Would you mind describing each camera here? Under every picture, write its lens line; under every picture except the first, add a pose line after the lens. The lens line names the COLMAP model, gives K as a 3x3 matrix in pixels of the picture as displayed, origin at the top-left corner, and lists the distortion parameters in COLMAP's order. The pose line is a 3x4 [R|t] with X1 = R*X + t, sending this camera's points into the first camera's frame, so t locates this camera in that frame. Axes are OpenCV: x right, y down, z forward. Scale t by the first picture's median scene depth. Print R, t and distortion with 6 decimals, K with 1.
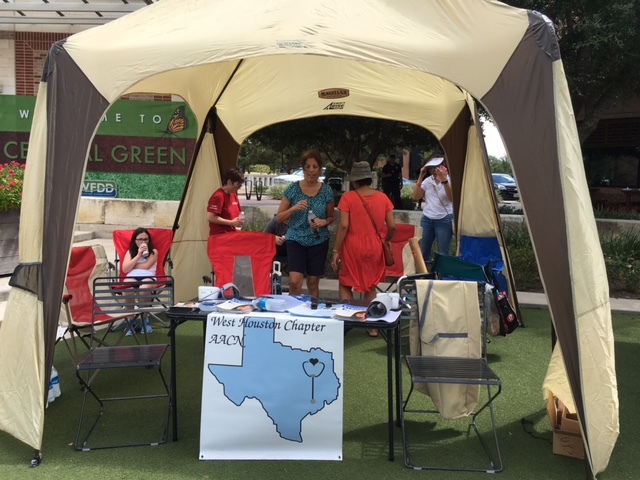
lens RADIAL K [[547.6, 0, 317.4], [0, 547.6, 238.5], [0, 0, 1]] dist [0.060308, -0.072202]
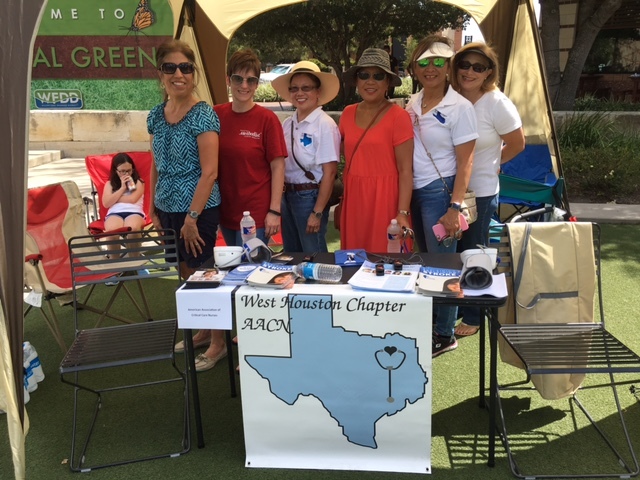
lens RADIAL K [[547.6, 0, 319.6], [0, 547.6, 235.8], [0, 0, 1]] dist [0.060308, -0.072202]
pose [[0.998090, -0.050411, 0.035712, -0.080769], [0.043386, 0.983482, 0.175732, -0.039837], [-0.043981, -0.173847, 0.983790, 0.217816]]
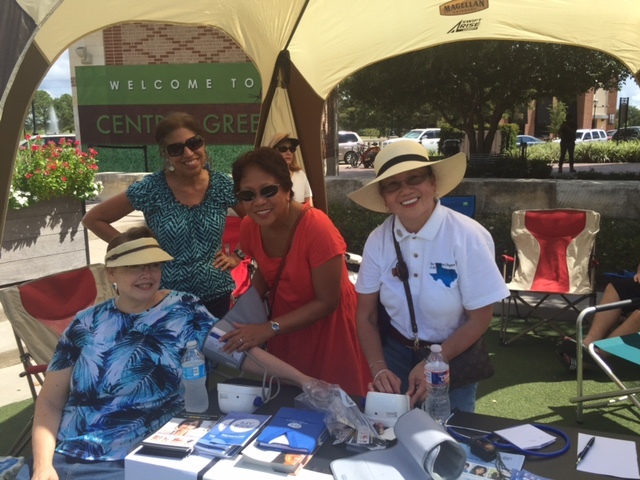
lens RADIAL K [[555.4, 0, 327.1], [0, 555.4, 228.3], [0, 0, 1]] dist [0.041432, -0.001576]
pose [[0.982933, -0.010521, -0.183661, -0.009636], [0.018717, 0.998902, 0.042948, -0.057478], [0.183007, -0.045653, 0.982051, 0.418473]]
